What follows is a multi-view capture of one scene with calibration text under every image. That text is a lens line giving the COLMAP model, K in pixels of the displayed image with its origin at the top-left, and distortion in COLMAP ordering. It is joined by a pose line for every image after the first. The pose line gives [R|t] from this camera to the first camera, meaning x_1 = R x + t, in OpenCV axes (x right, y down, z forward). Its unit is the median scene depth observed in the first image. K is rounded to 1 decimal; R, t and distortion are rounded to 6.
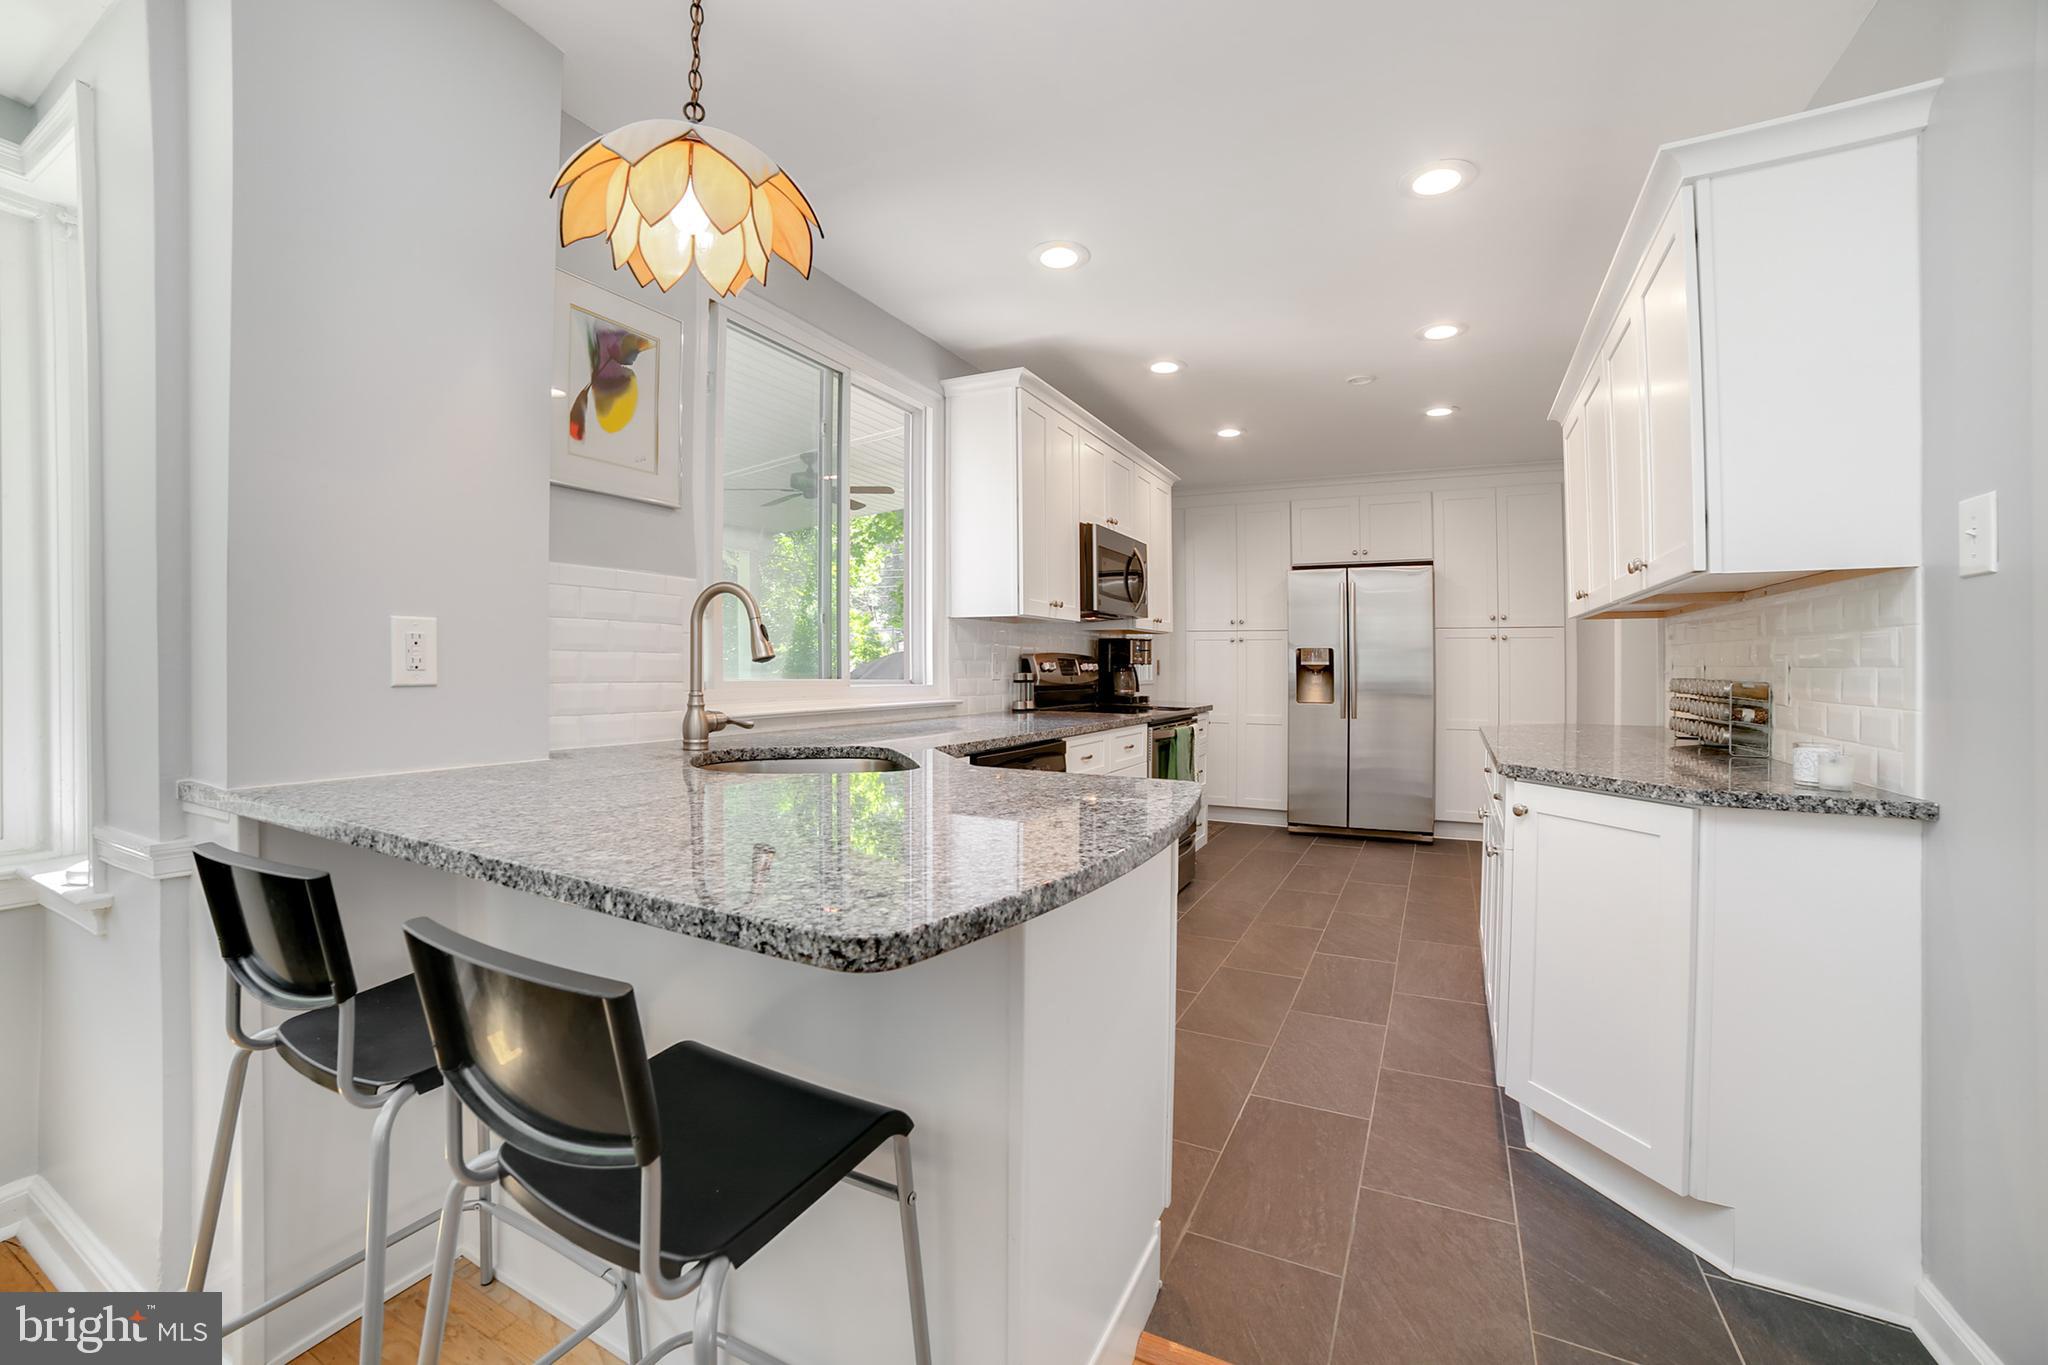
lens RADIAL K [[839.4, 0, 1024.0], [0, 839.4, 682.5], [0, 0, 1]] dist [-0.104214, 0.037503]
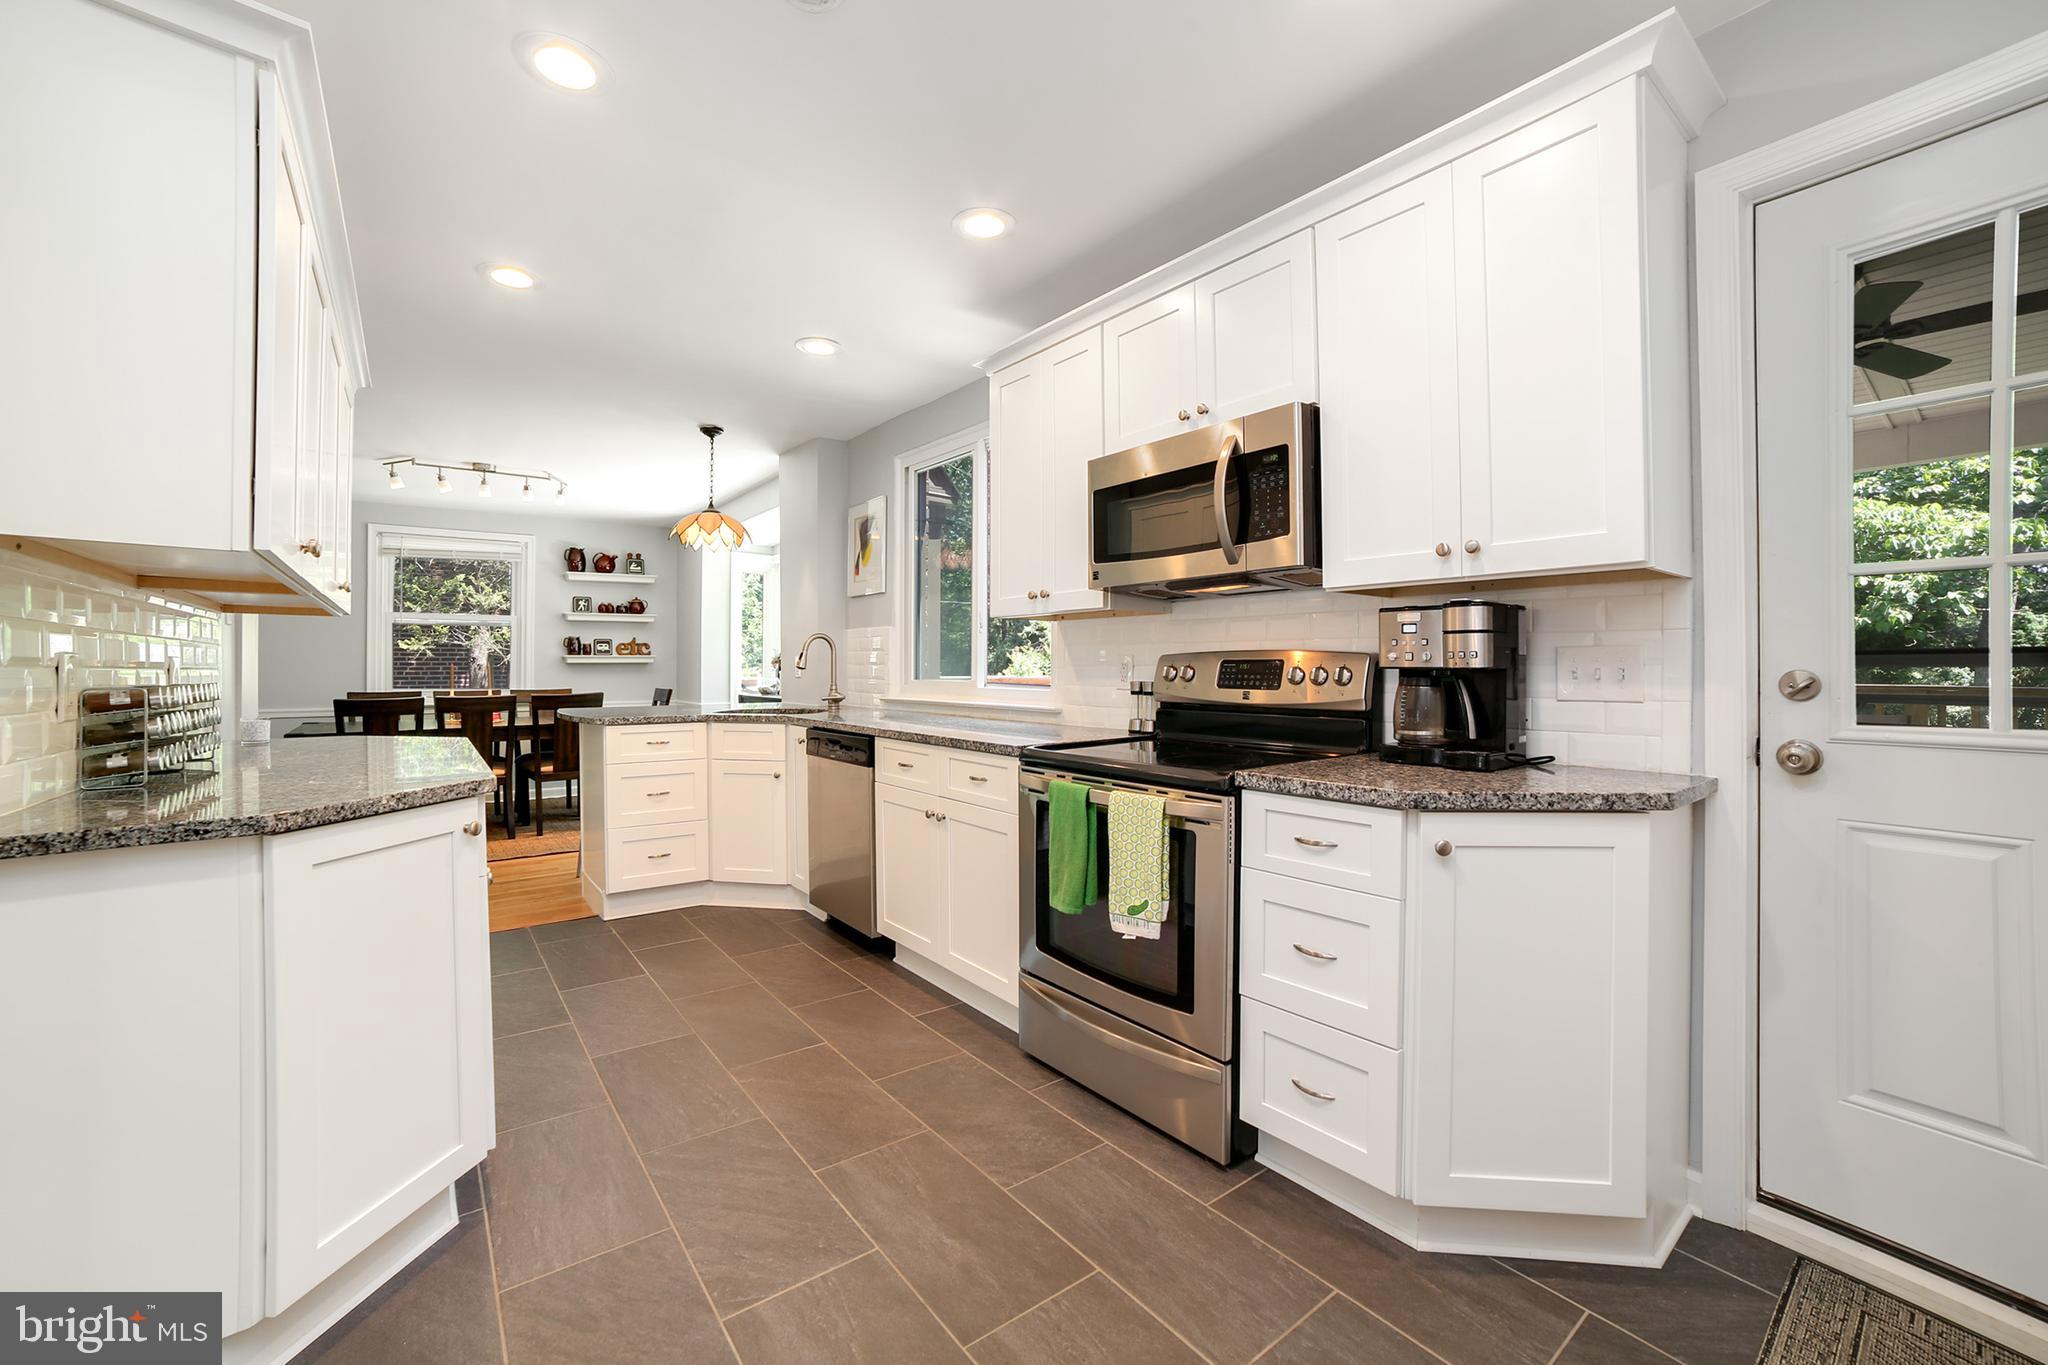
lens RADIAL K [[824.9, 0, 1009.4], [0, 824.9, 665.0], [0, 0, 1]] dist [-0.082680, 0.035477]
pose [[-0.442170, -0.007416, -0.896901, 0.605705], [-0.021153, 0.999774, 0.002162, -0.020100], [0.896682, 0.019928, -0.442227, 1.046628]]
